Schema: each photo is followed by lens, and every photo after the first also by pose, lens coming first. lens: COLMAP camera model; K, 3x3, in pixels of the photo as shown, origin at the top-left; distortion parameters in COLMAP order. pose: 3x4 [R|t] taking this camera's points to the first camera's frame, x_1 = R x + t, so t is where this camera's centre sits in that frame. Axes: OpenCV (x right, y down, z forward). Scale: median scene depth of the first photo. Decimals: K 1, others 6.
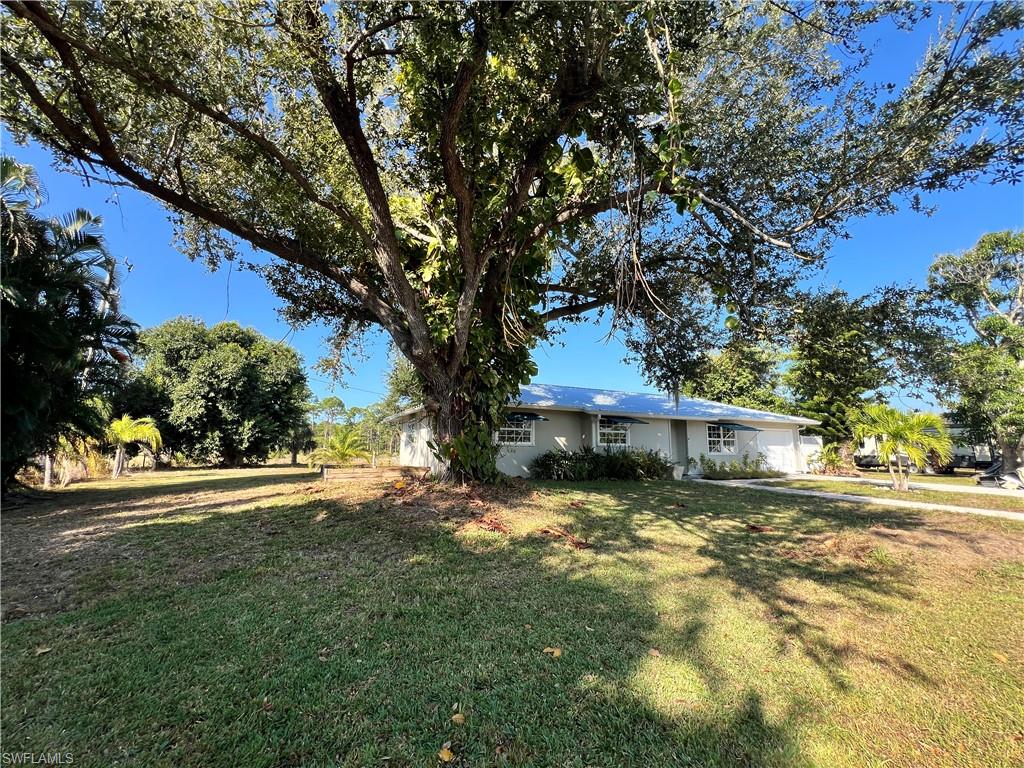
lens RADIAL K [[409.3, 0, 512.1], [0, 409.3, 383.7], [0, 0, 1]] dist [-0.003130, 0.000706]
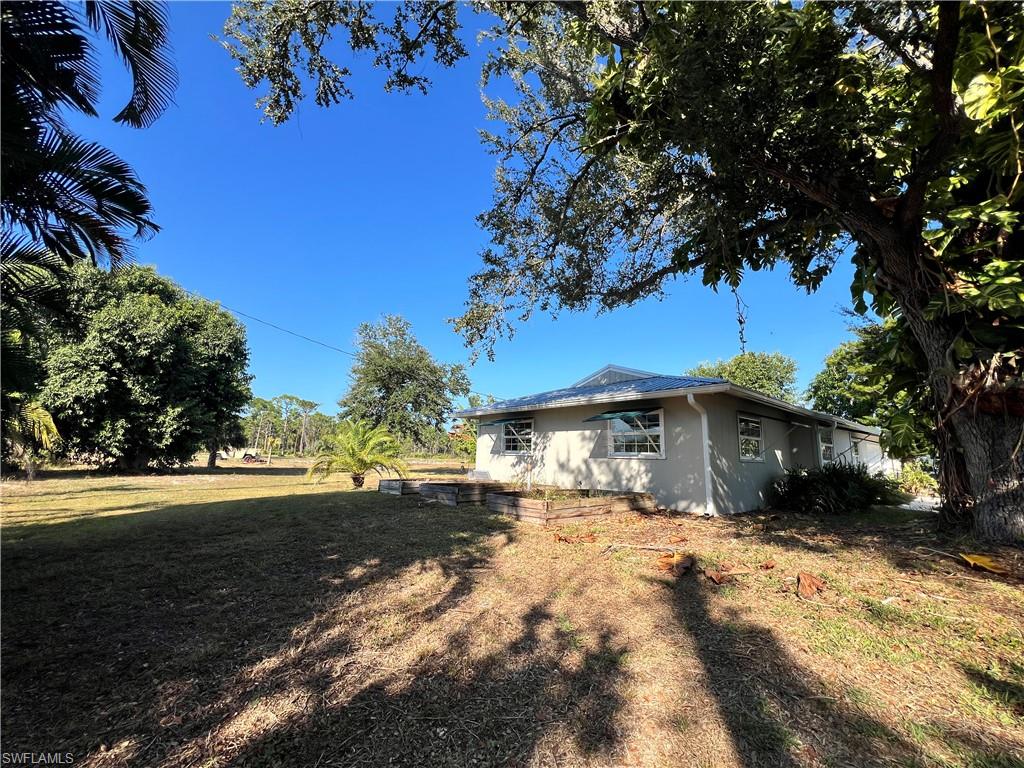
lens RADIAL K [[409.3, 0, 511.9], [0, 409.3, 385.3], [0, 0, 1]] dist [-0.003130, 0.000706]
pose [[0.971929, 0.062637, 0.226783, -0.248462], [-0.061926, 0.998028, -0.010253, 0.025884], [-0.226978, -0.004079, 0.973891, 0.193297]]
